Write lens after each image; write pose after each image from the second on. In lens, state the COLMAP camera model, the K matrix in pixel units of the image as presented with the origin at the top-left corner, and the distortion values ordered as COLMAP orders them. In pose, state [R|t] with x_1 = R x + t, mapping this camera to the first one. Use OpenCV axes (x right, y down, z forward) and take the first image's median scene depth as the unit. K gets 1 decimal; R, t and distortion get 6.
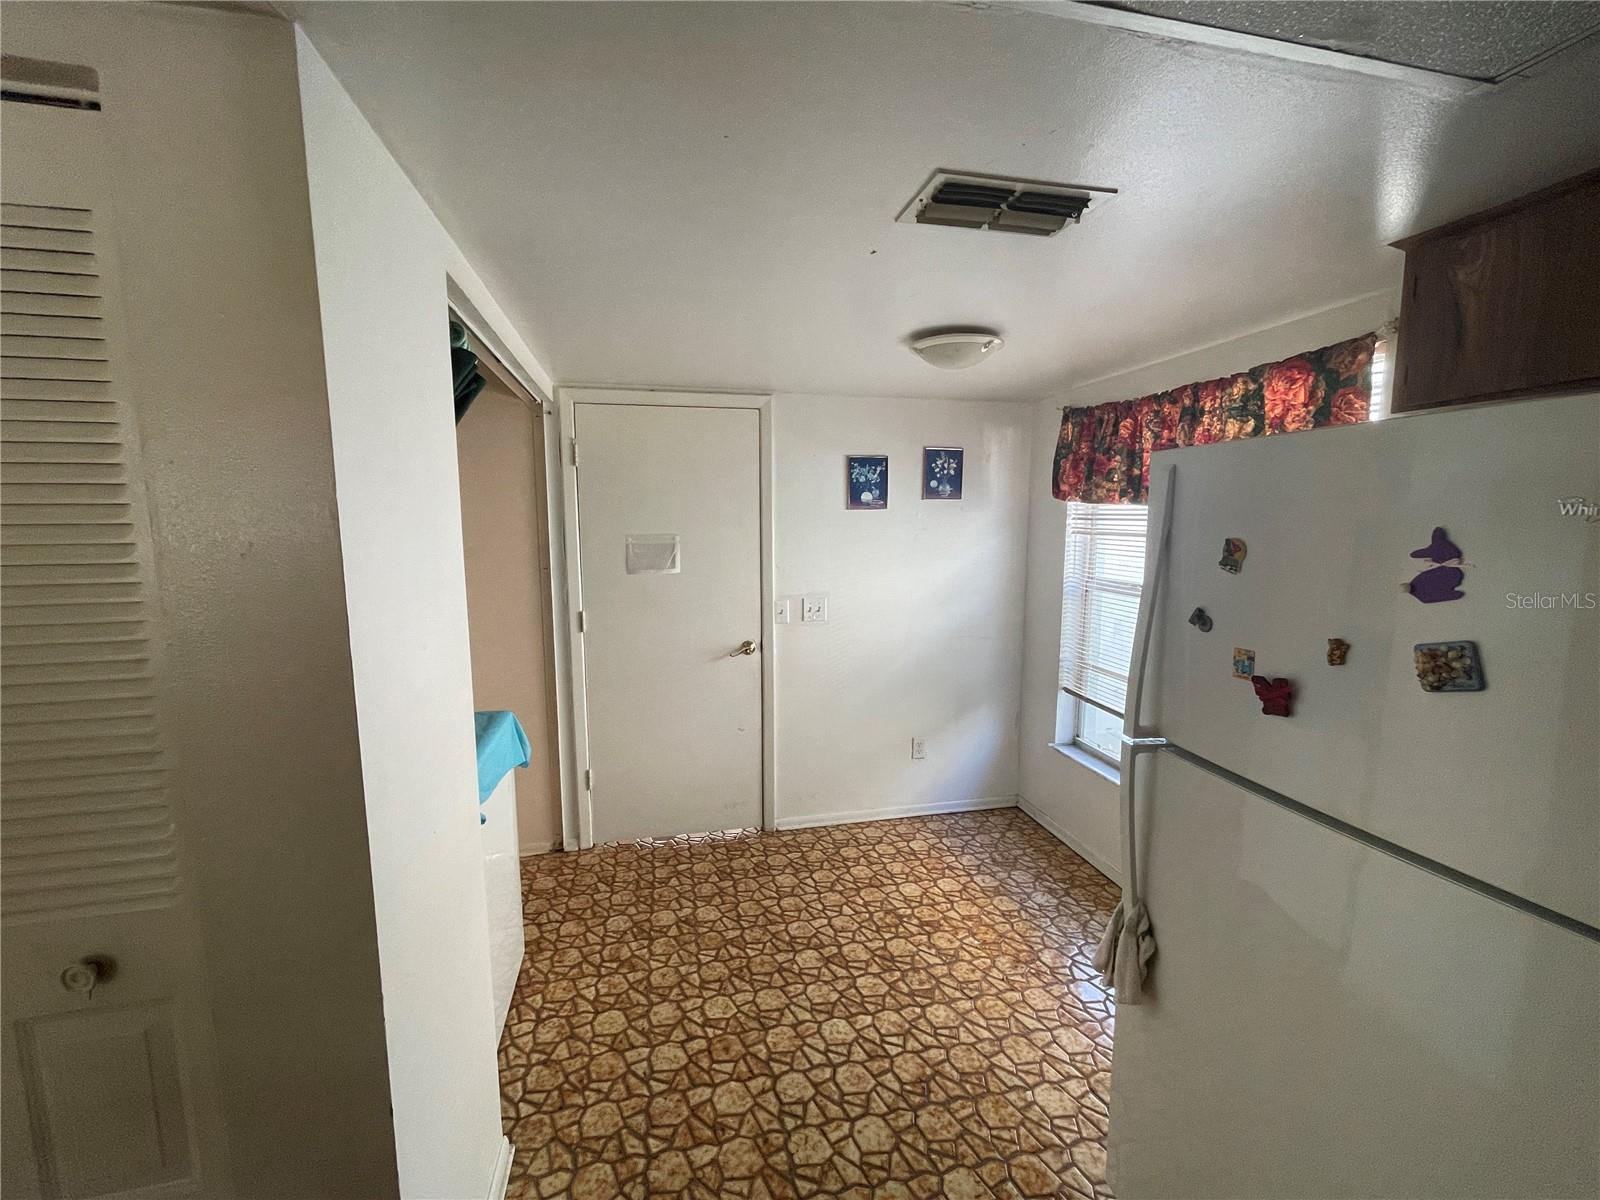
lens RADIAL K [[651.0, 0, 796.4], [0, 651.0, 602.3], [0, 0, 1]] dist [-0.006201, 0.001835]
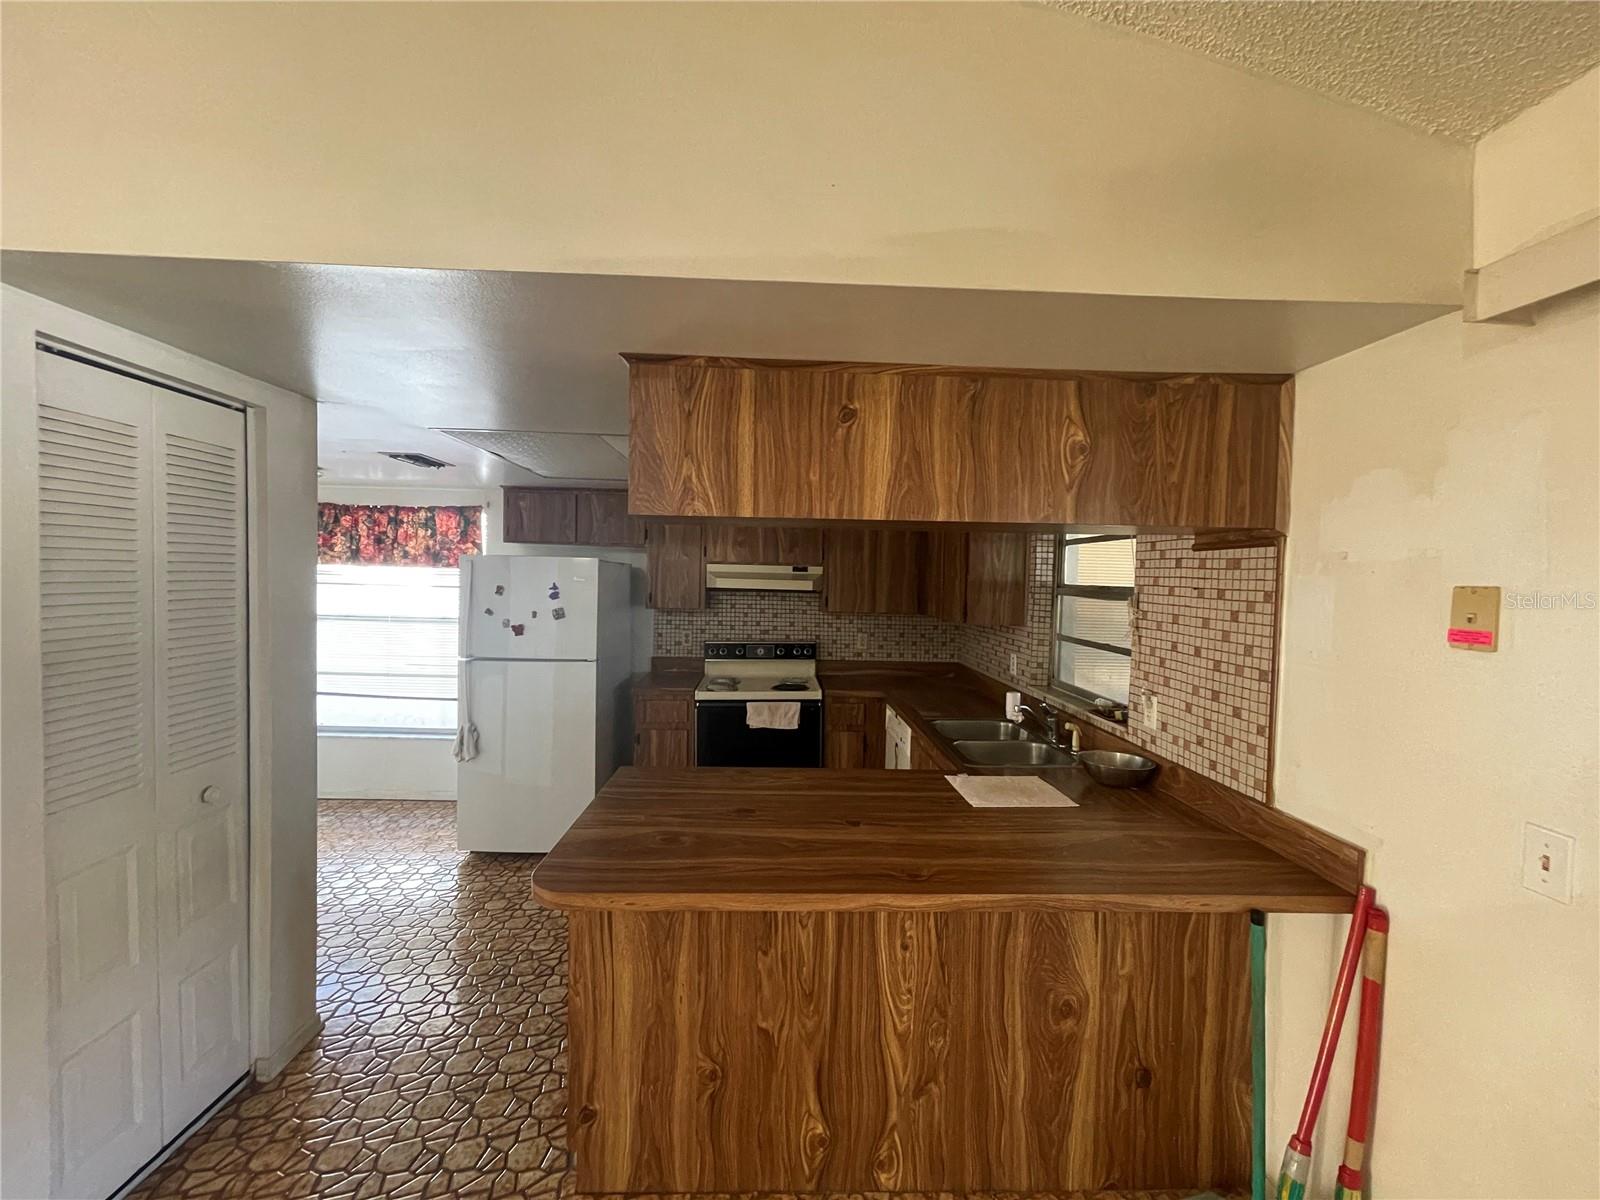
lens RADIAL K [[651.0, 0, 797.7], [0, 651.0, 600.2], [0, 0, 1]] dist [-0.006201, 0.001835]
pose [[0.186300, -0.025464, 0.982163, -0.993202], [0.100474, 0.994917, 0.006736, 0.045728], [-0.977342, 0.097426, 0.187911, -0.470207]]
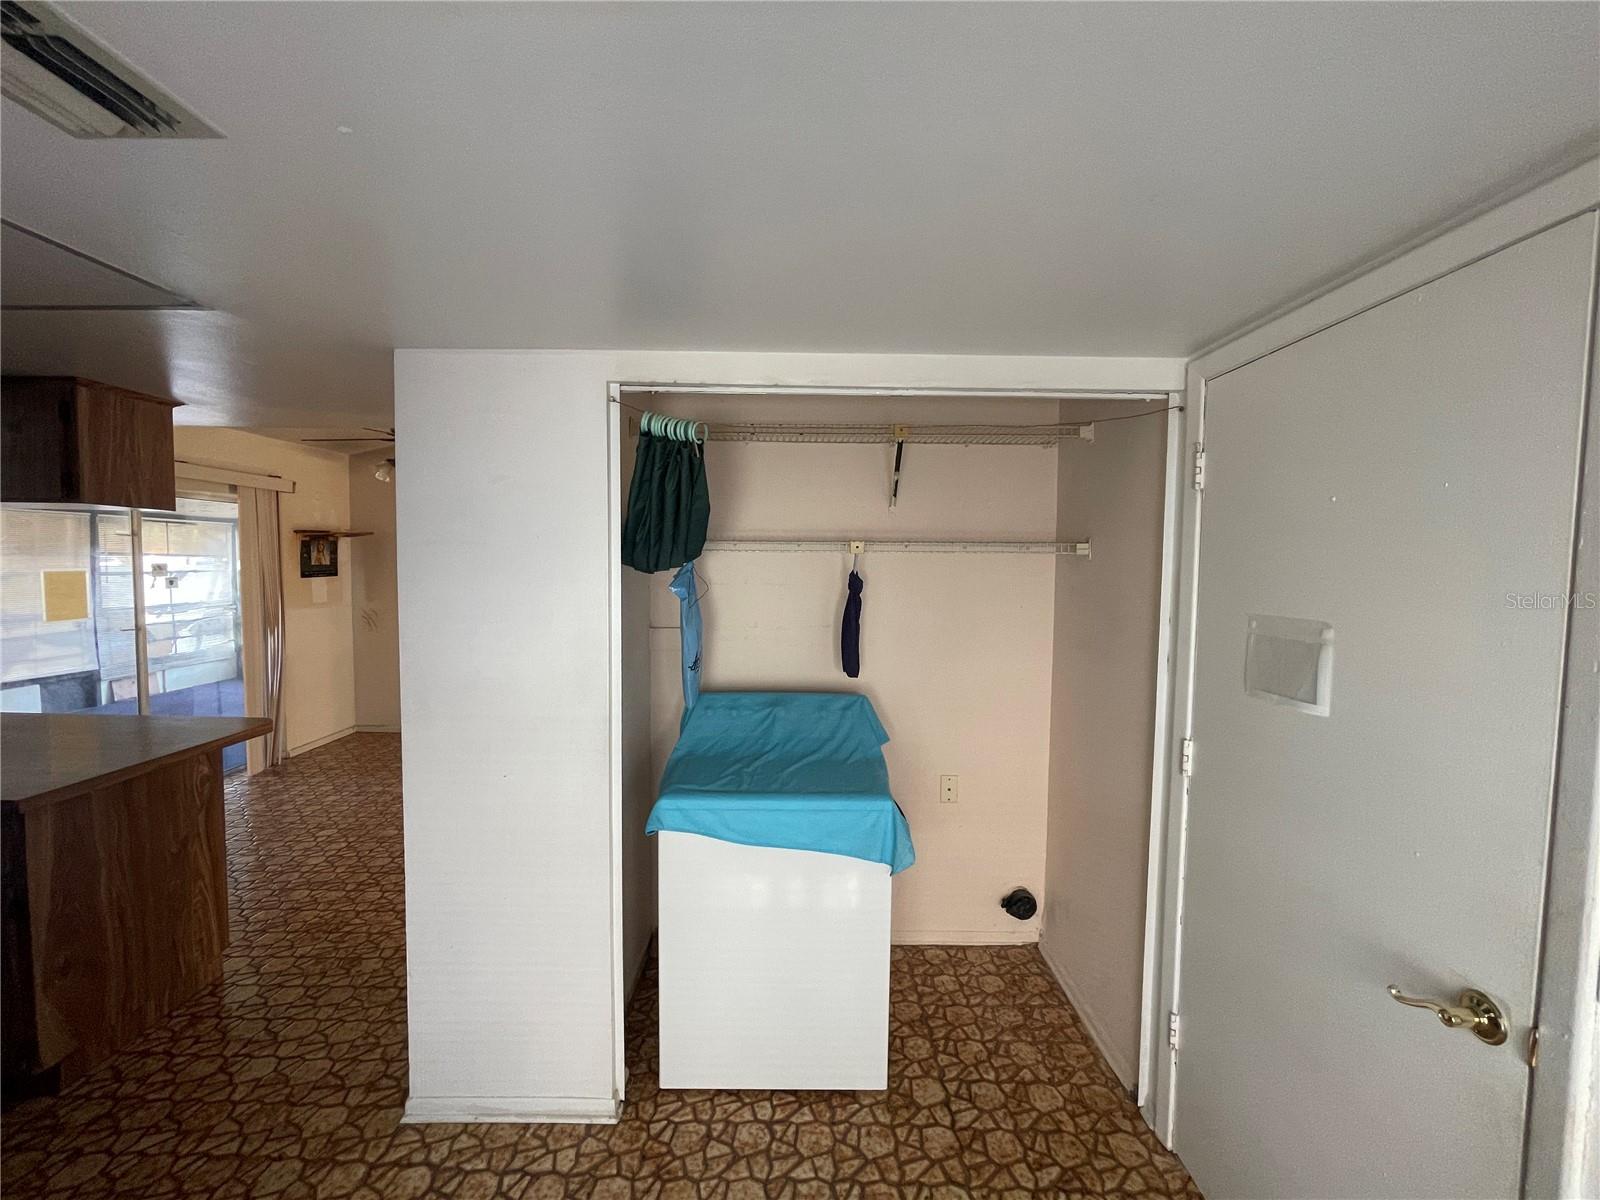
lens RADIAL K [[651.0, 0, 796.7], [0, 651.0, 601.8], [0, 0, 1]] dist [-0.006201, 0.001835]
pose [[-0.221468, 0.060993, -0.973258, 0.365097], [-0.136589, 0.986263, 0.092889, -0.137902], [0.965554, 0.153508, -0.210095, 0.939718]]
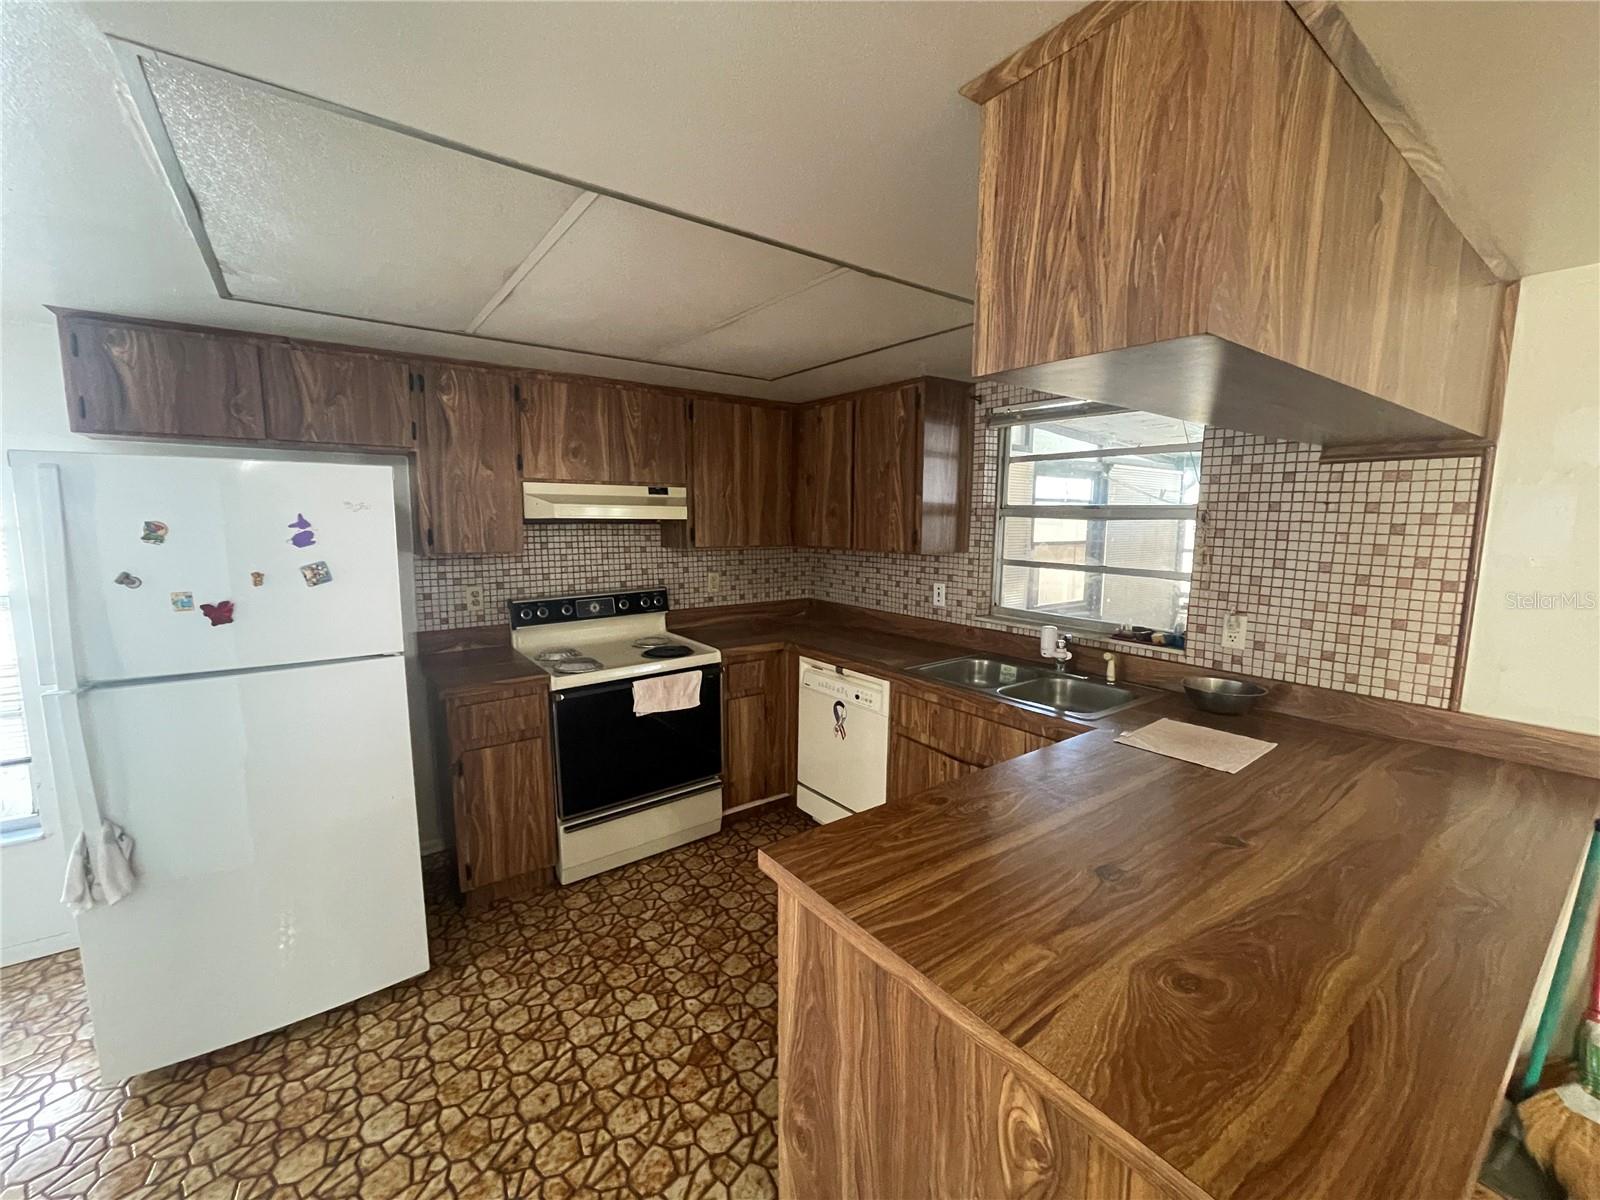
lens RADIAL K [[651.0, 0, 796.4], [0, 651.0, 597.7], [0, 0, 1]] dist [-0.006201, 0.001835]
pose [[-0.397355, -0.115109, 0.910417, -0.575762], [0.110959, 0.978796, 0.172183, -0.008238], [-0.910932, 0.169437, -0.376157, 0.105147]]
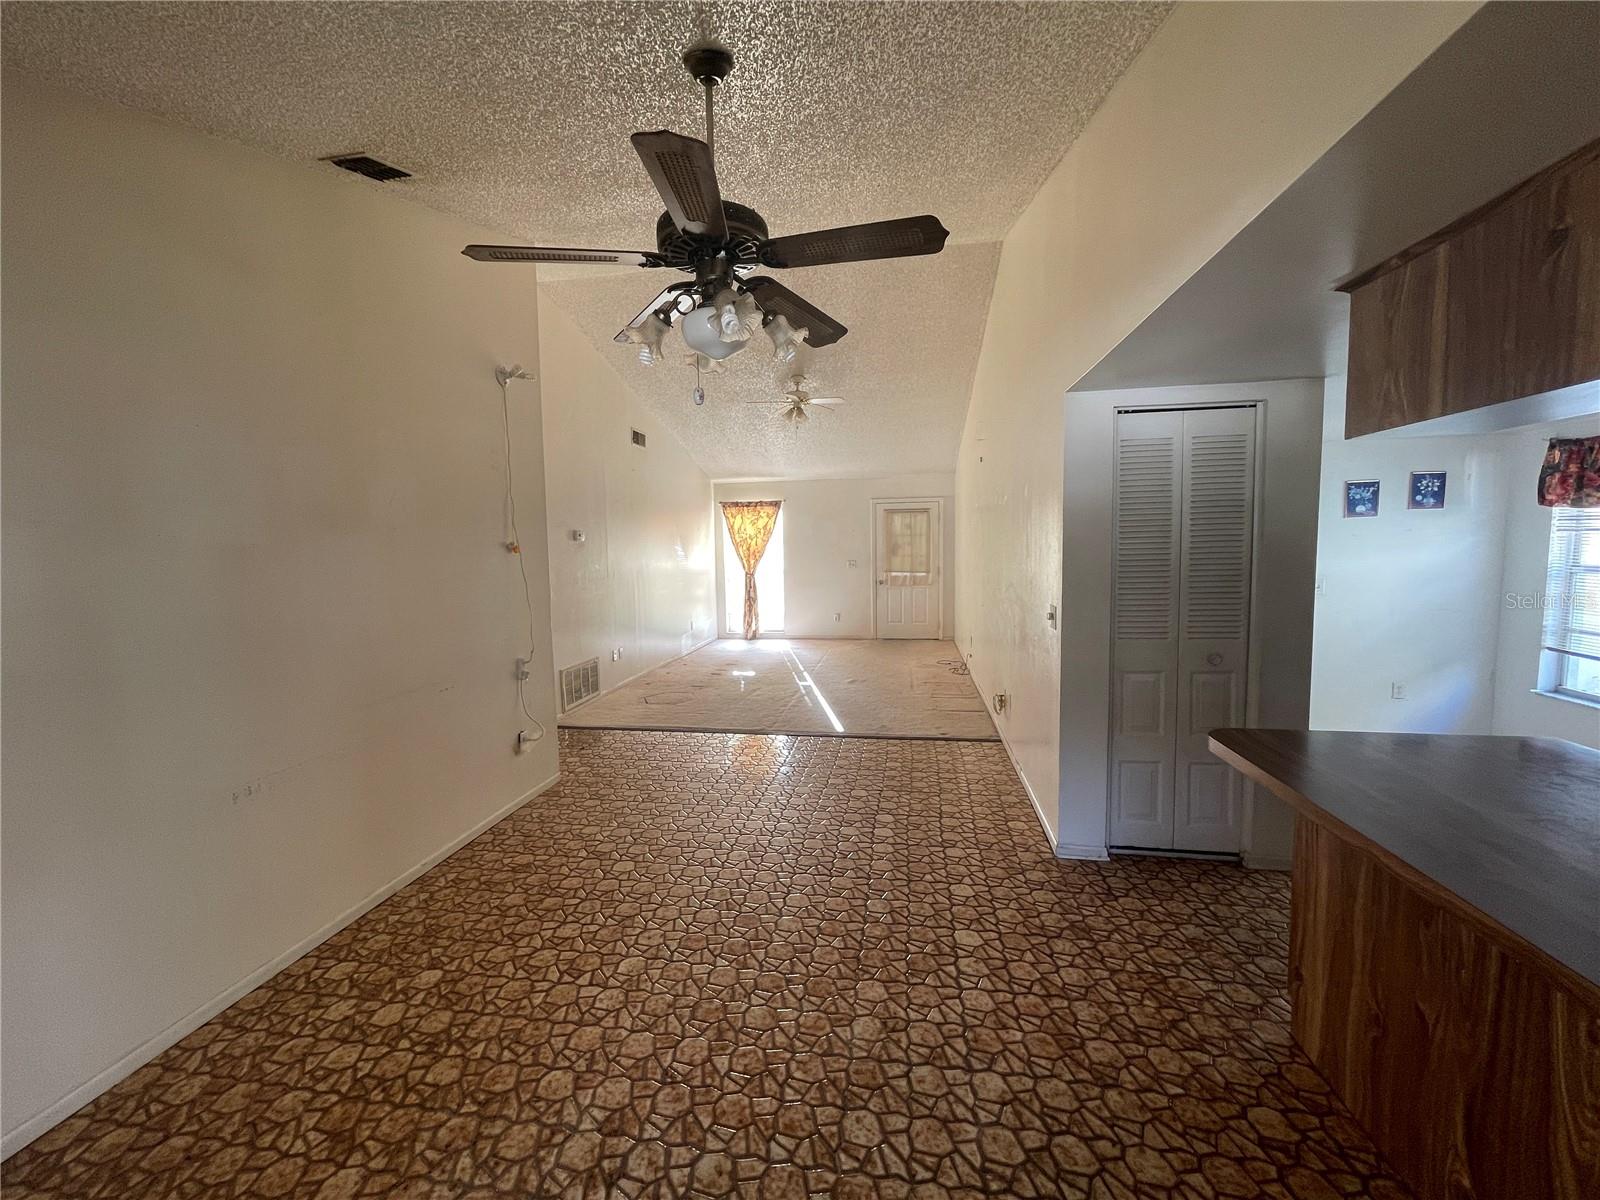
lens RADIAL K [[651.0, 0, 798.1], [0, 651.0, 601.3], [0, 0, 1]] dist [-0.006201, 0.001835]
pose [[0.926436, 0.020090, -0.375917, -0.655880], [-0.031583, 0.999202, -0.024435, 0.153228], [0.375126, 0.034510, 0.926331, -1.033582]]
